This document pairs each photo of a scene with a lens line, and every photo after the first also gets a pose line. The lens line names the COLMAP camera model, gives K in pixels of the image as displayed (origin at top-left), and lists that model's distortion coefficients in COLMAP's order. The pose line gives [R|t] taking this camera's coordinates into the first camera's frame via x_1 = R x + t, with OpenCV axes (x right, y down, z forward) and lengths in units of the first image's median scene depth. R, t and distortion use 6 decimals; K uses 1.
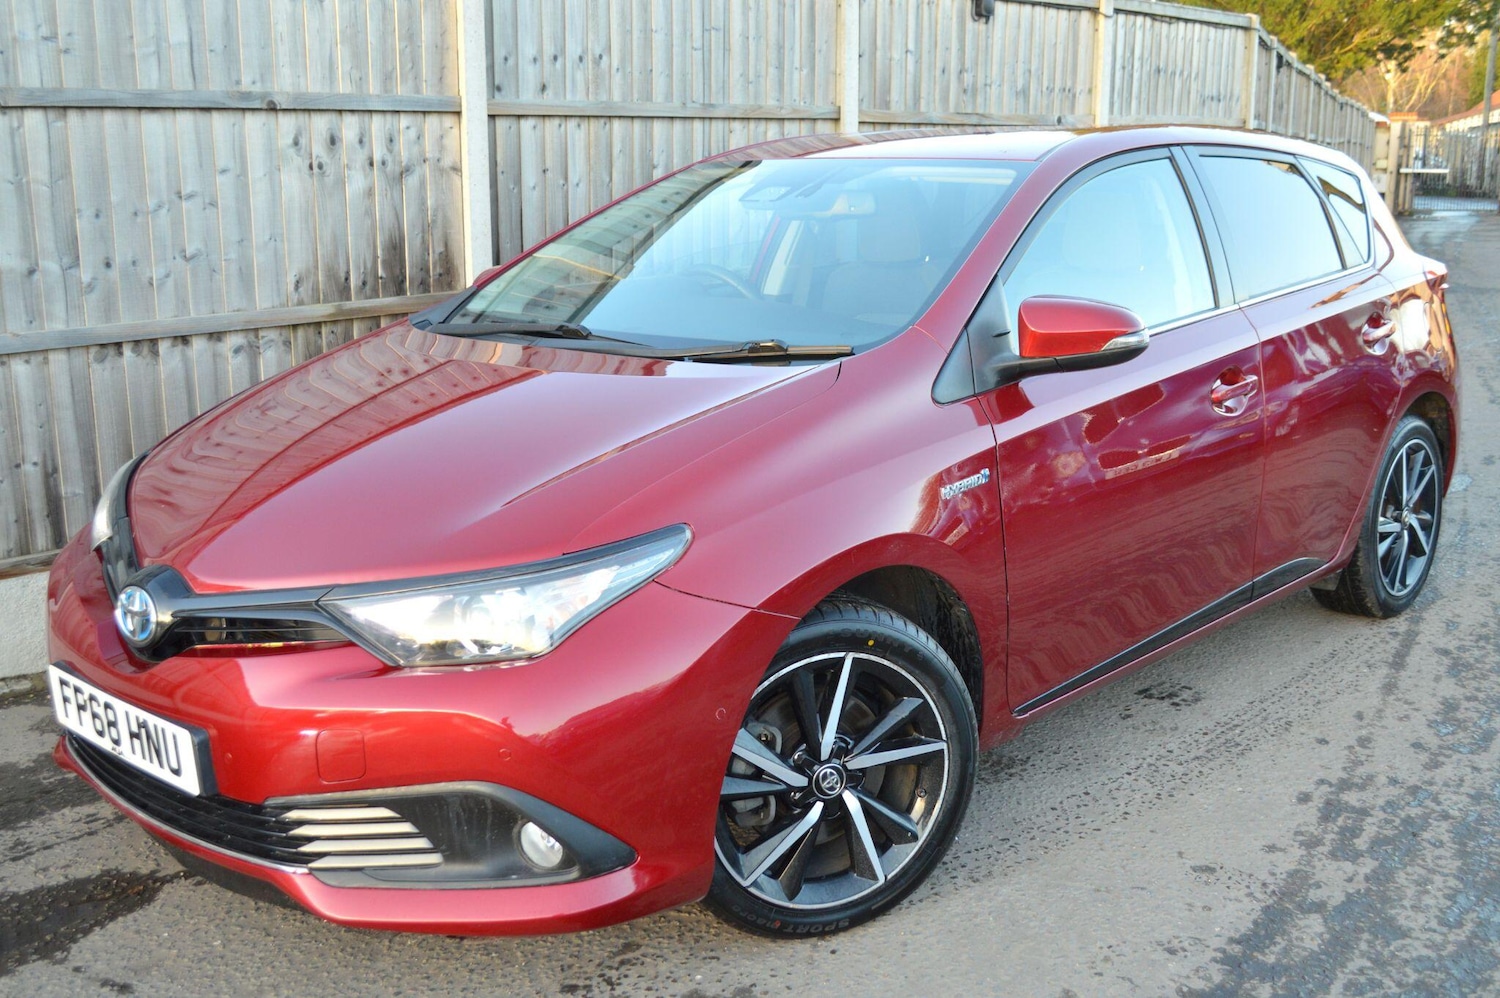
lens RADIAL K [[1522.4, 0, 734.6], [0, 1522.4, 517.9], [0, 0, 1]] dist [-0.016674, -0.003941]
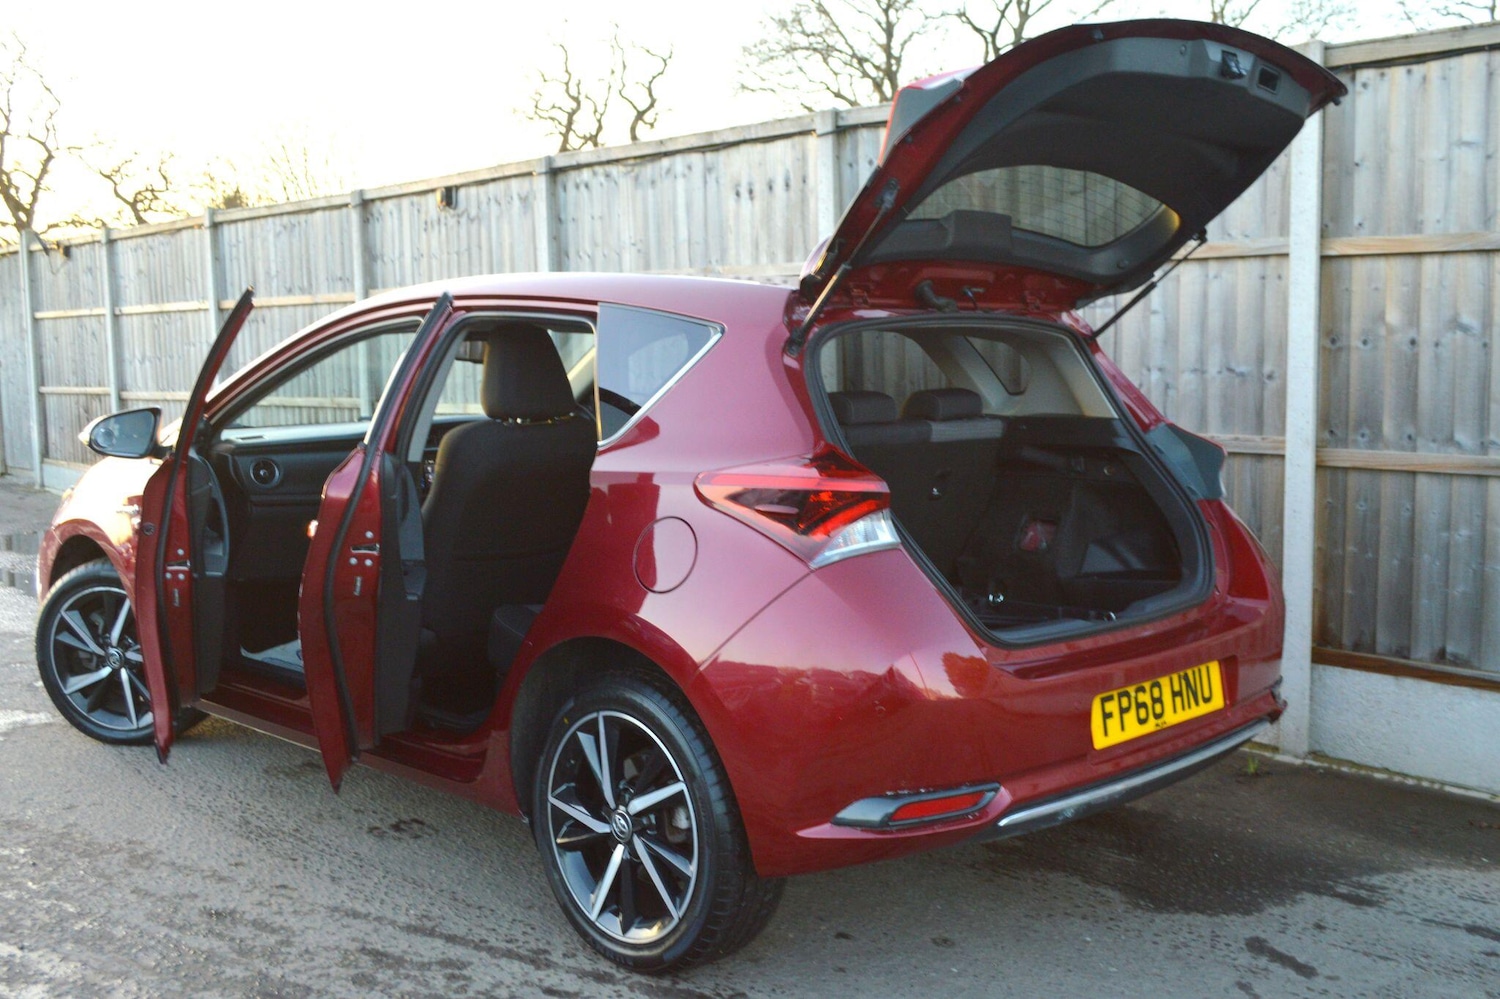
lens RADIAL K [[1550.5, 0, 817.2], [0, 1550.5, 496.9], [0, 0, 1]] dist [-0.017763, 0.004448]
pose [[-0.005573, 0.116026, -0.993231, 1.102749], [-0.219366, 0.968910, 0.114415, -0.238835], [0.975627, 0.218519, 0.020053, 1.027967]]
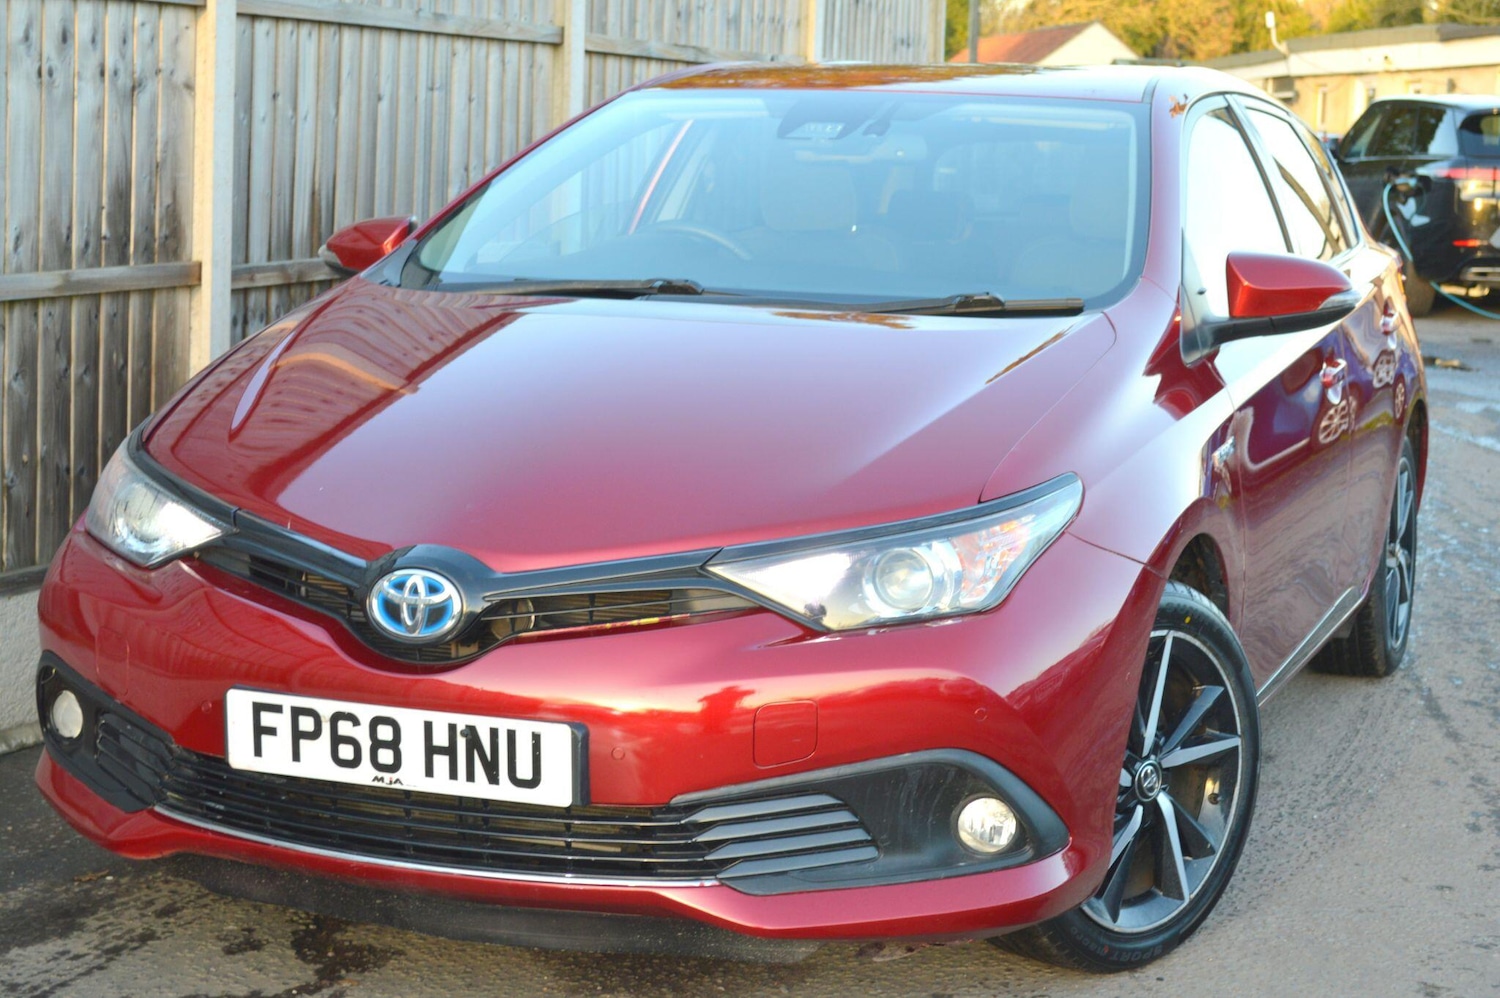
lens RADIAL K [[2683.1, 0, 750.0], [0, 2683.1, 499.0], [0, 0, 1]] dist [-0.018360, 0.044556]
pose [[0.926297, -0.012991, 0.376569, -0.422004], [0.048924, 0.995092, -0.086016, 0.076634], [-0.373603, 0.098100, 0.922387, -0.206739]]
